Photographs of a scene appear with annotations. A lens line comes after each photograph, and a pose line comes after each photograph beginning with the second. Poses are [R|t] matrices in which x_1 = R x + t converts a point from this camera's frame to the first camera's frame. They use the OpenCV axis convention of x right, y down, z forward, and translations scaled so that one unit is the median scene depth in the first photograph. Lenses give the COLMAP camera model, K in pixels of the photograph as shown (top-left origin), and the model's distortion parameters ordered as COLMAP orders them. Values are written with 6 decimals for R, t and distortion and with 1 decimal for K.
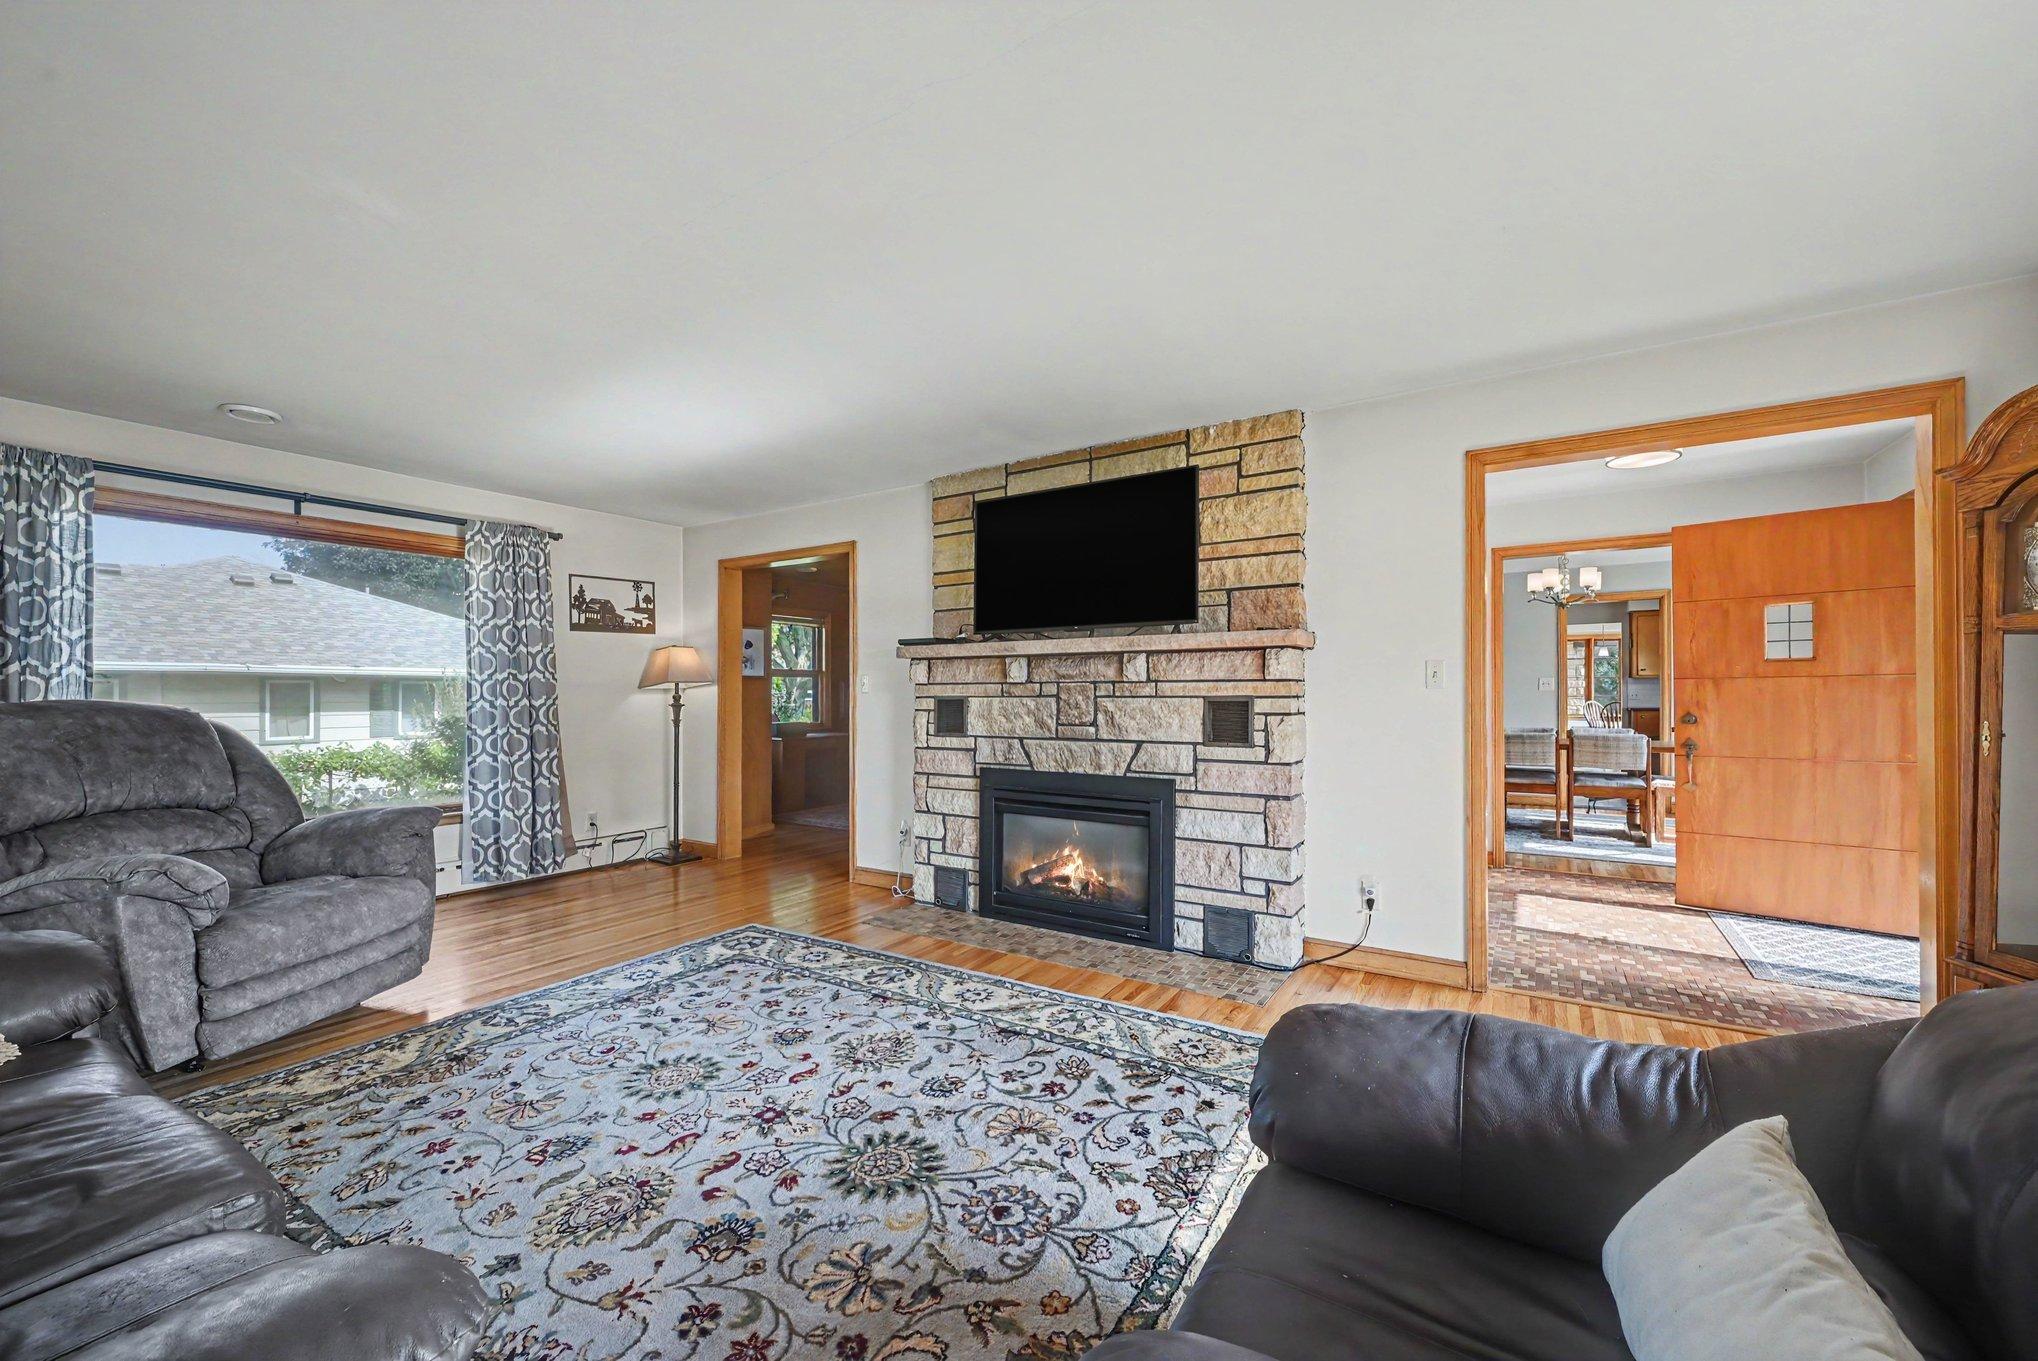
lens RADIAL K [[780.2, 0, 1041.4], [0, 780.2, 691.3], [0, 0, 1]] dist [-0.005640, -0.000200]
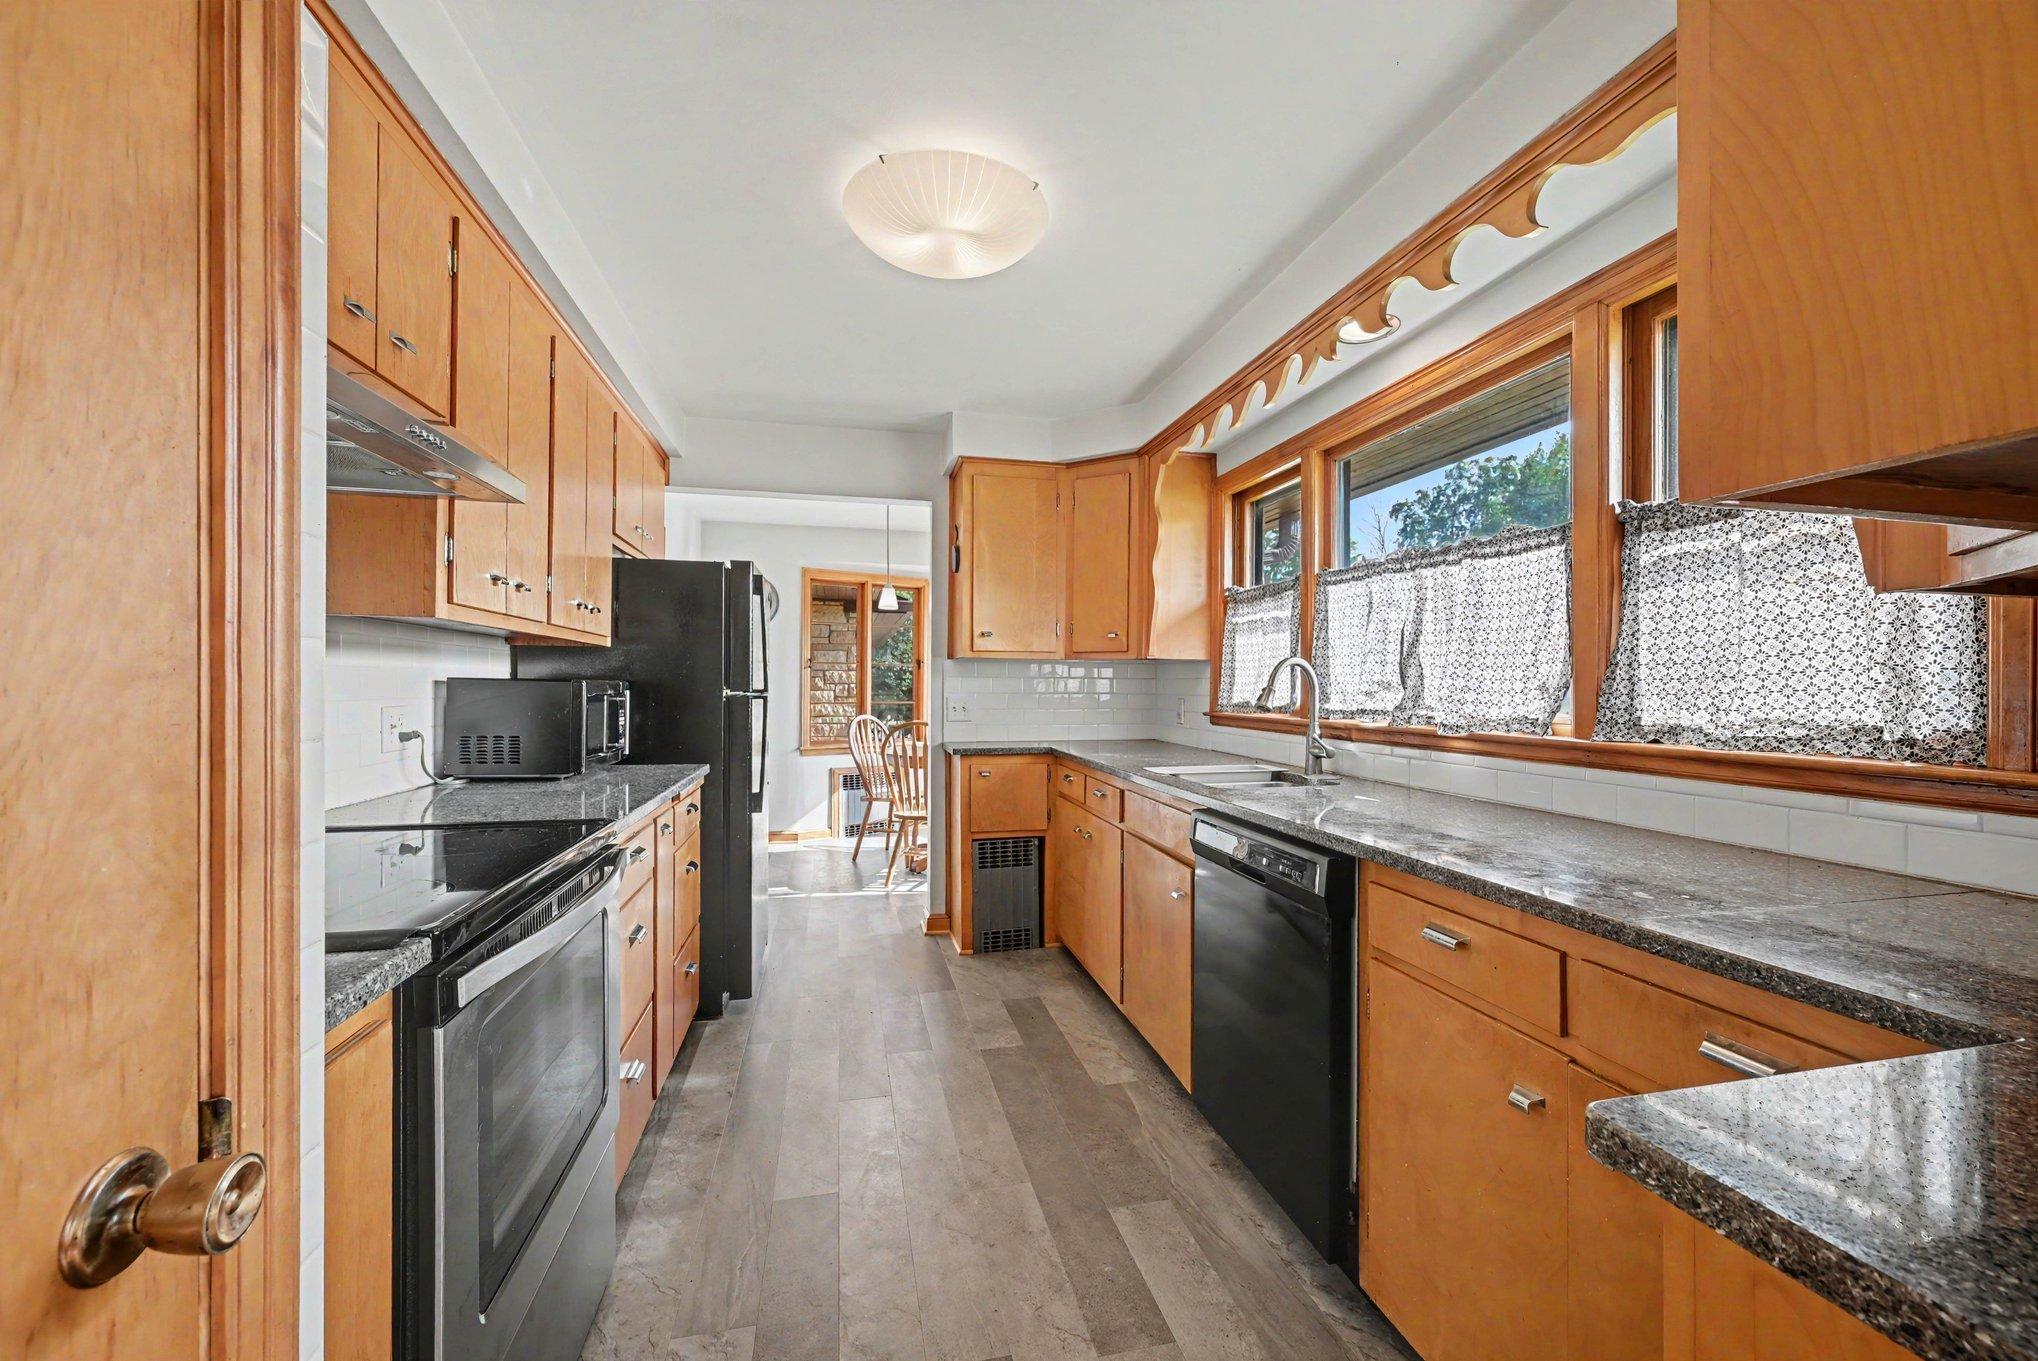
lens RADIAL K [[836.3, 0, 1024.5], [0, 836.3, 691.8], [0, 0, 1]] dist [-0.001941, -0.000032]
pose [[0.707145, 0.001677, 0.707067, 1.426531], [-0.005828, 0.999977, 0.003458, -0.011280], [-0.707045, -0.006566, 0.707138, 1.970256]]
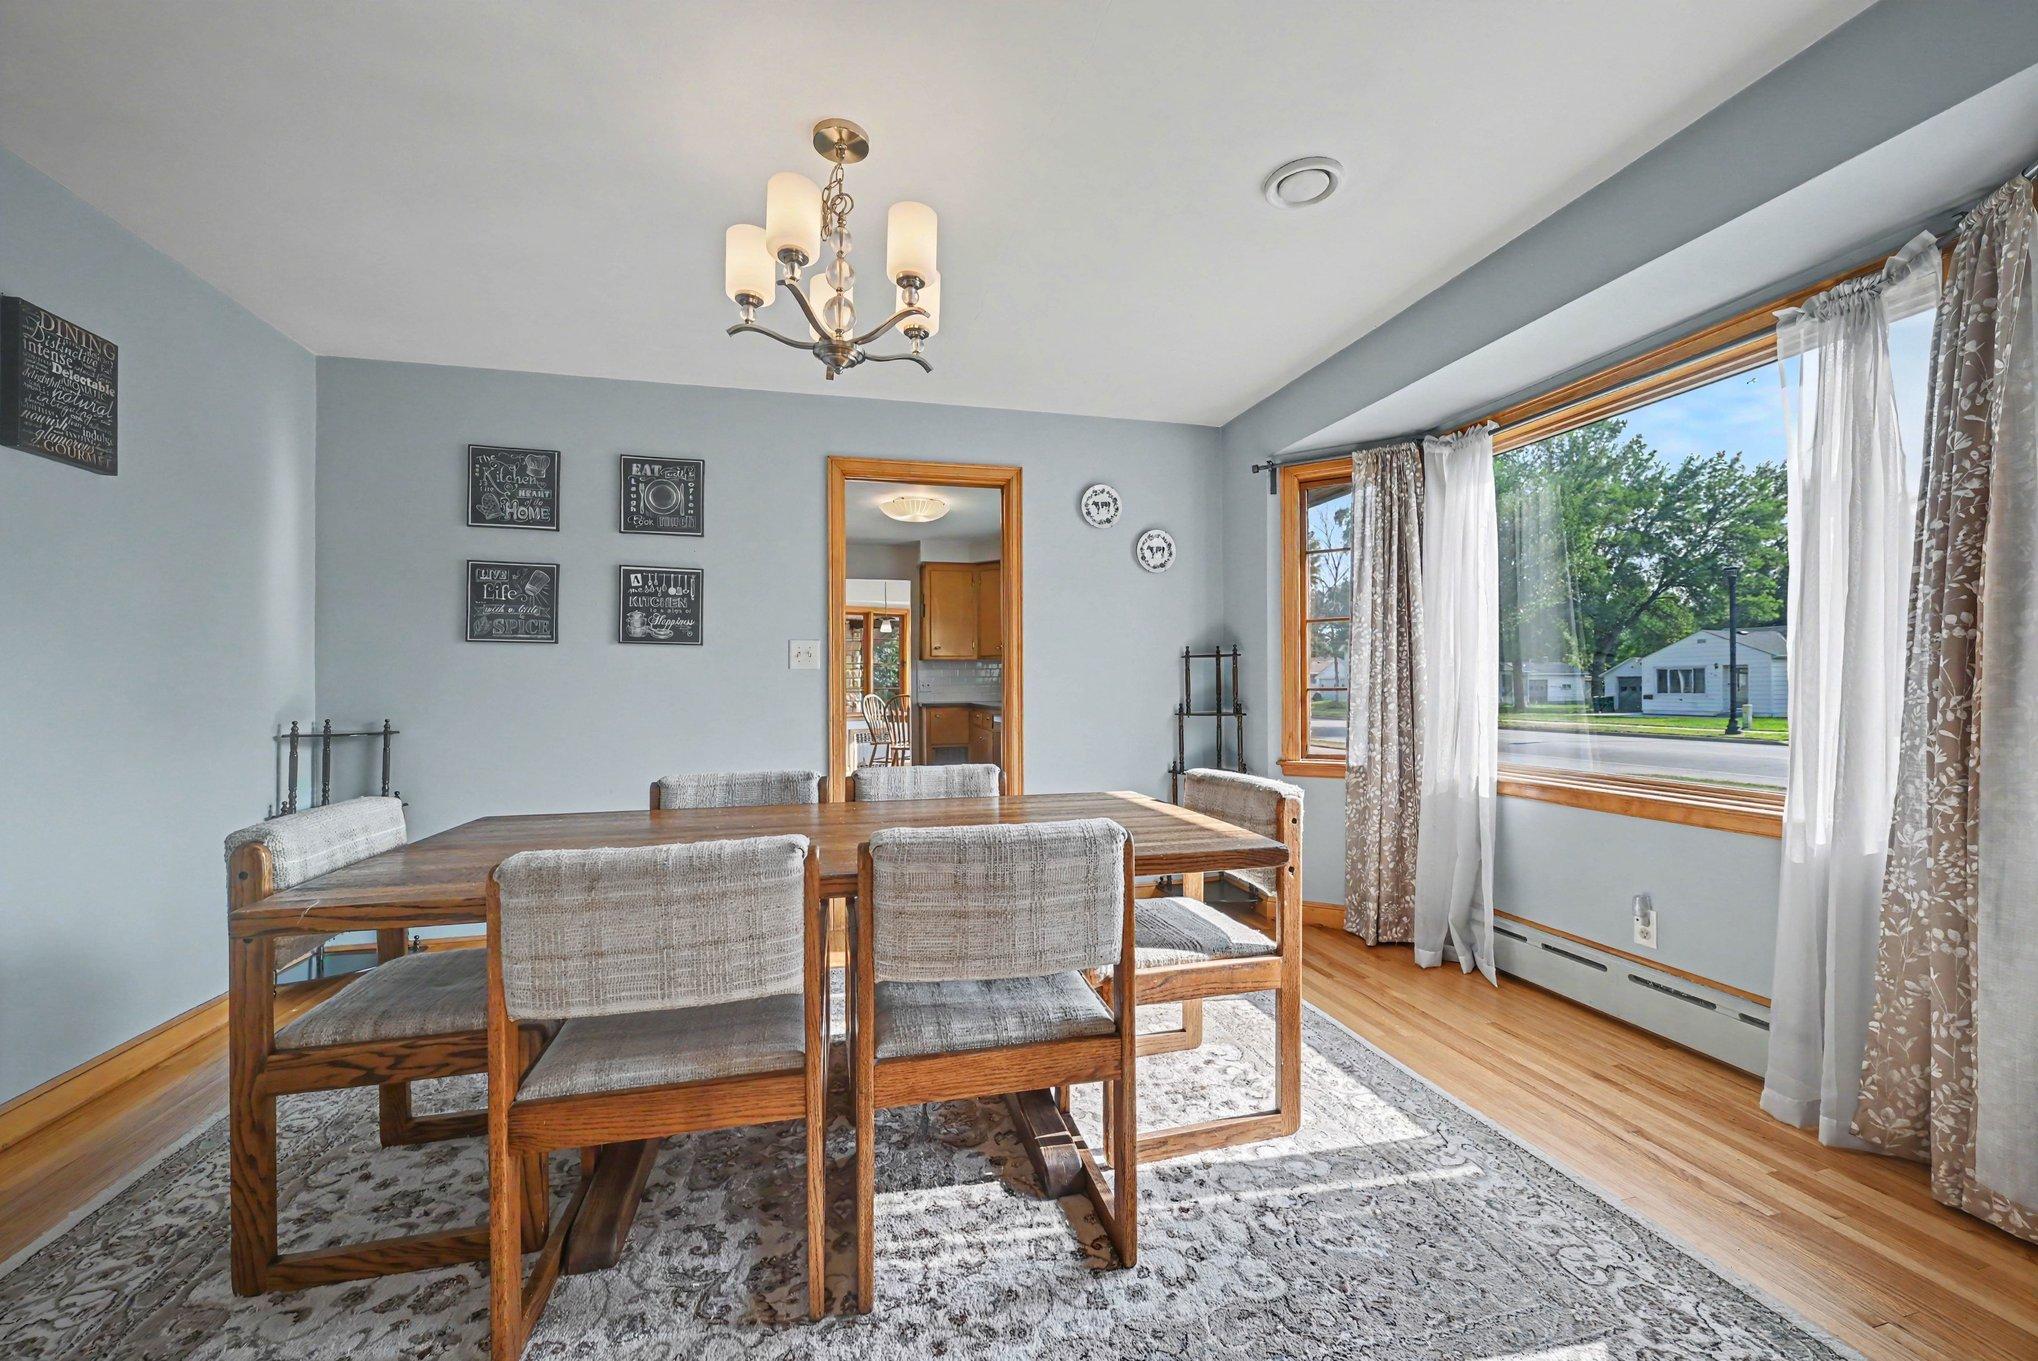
lens RADIAL K [[821.5, 0, 1019.4], [0, 821.5, 672.6], [0, 0, 1]] dist [0.002922, 0.000158]
pose [[0.692378, 0.007965, 0.721491, 0.801596], [0.006606, 0.999827, -0.017377, 0.017920], [-0.721505, 0.016798, 0.692205, 1.191559]]
